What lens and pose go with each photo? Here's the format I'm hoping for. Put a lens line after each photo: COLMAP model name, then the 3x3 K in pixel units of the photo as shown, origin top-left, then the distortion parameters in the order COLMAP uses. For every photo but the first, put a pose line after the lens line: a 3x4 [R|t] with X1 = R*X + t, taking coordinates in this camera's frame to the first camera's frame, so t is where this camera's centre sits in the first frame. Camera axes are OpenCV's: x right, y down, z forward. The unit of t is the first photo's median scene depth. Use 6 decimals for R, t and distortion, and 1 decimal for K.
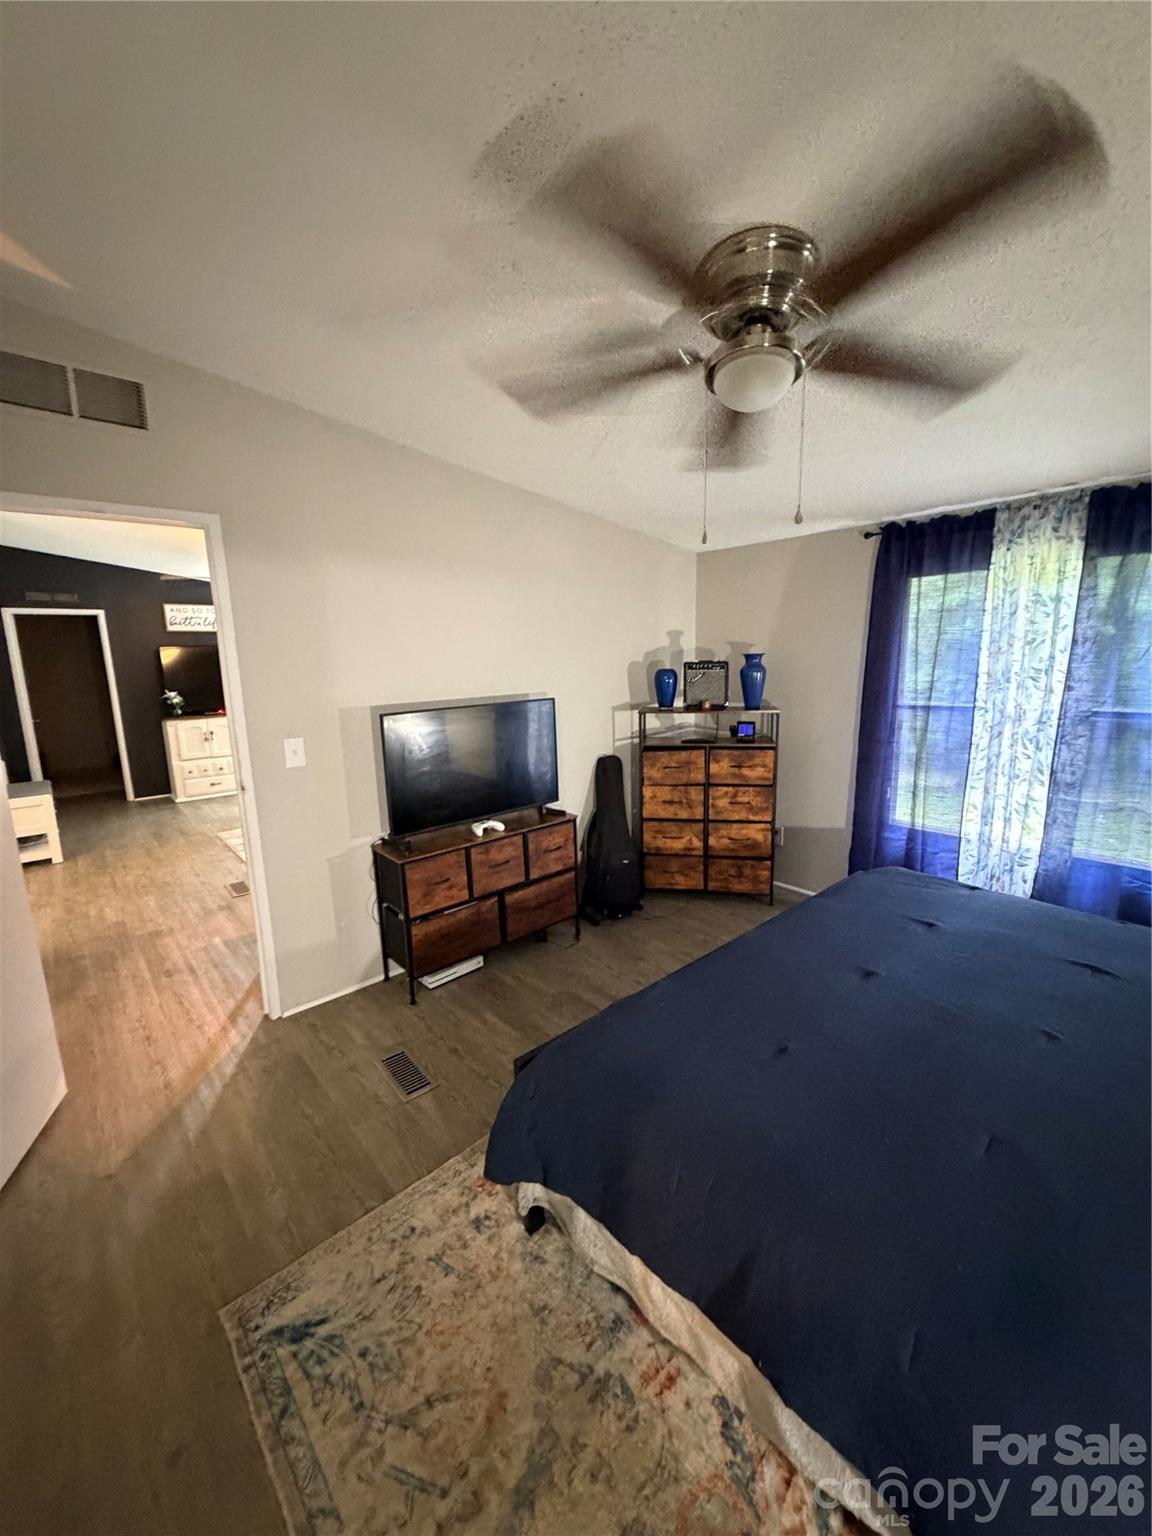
lens RADIAL K [[611.4, 0, 582.7], [0, 611.4, 769.1], [0, 0, 1]] dist [0.002342, -0.000013]
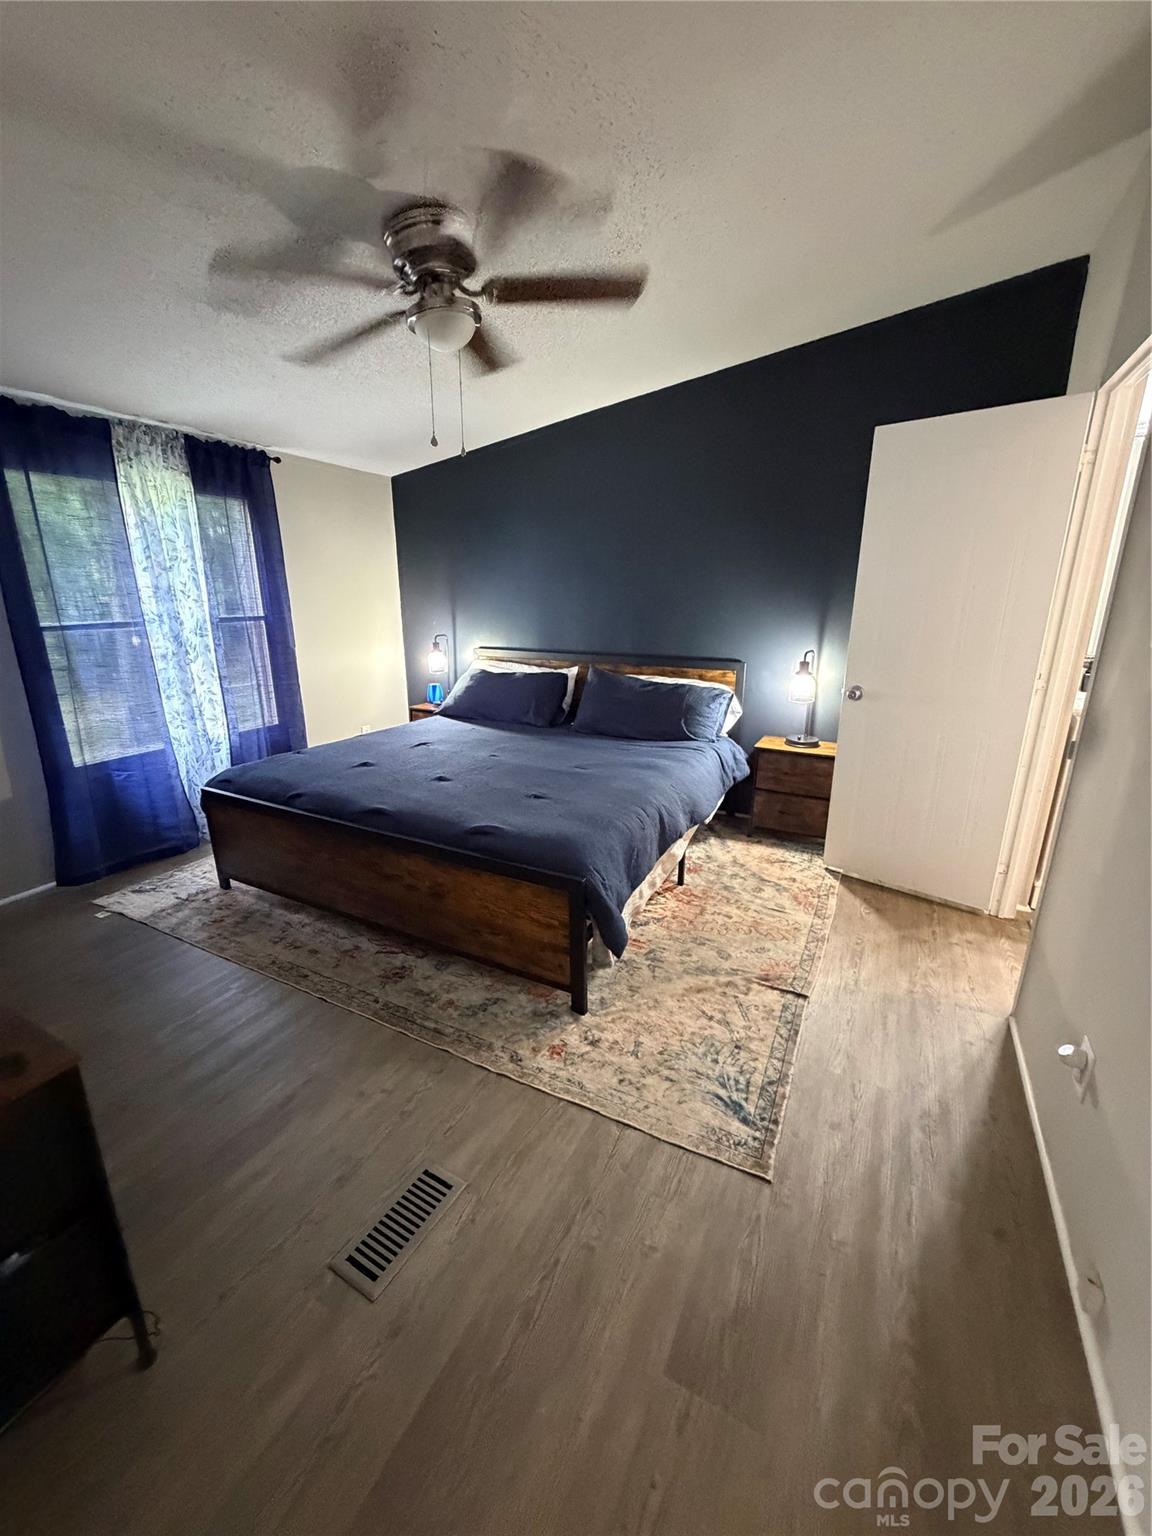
lens RADIAL K [[611.4, 0, 549.2], [0, 611.4, 766.0], [0, 0, 1]] dist [0.002342, -0.000013]
pose [[-0.325060, -0.241577, 0.914318, -1.281010], [0.175490, 0.934621, 0.309332, -0.148067], [-0.929268, 0.261006, -0.261413, 1.475323]]
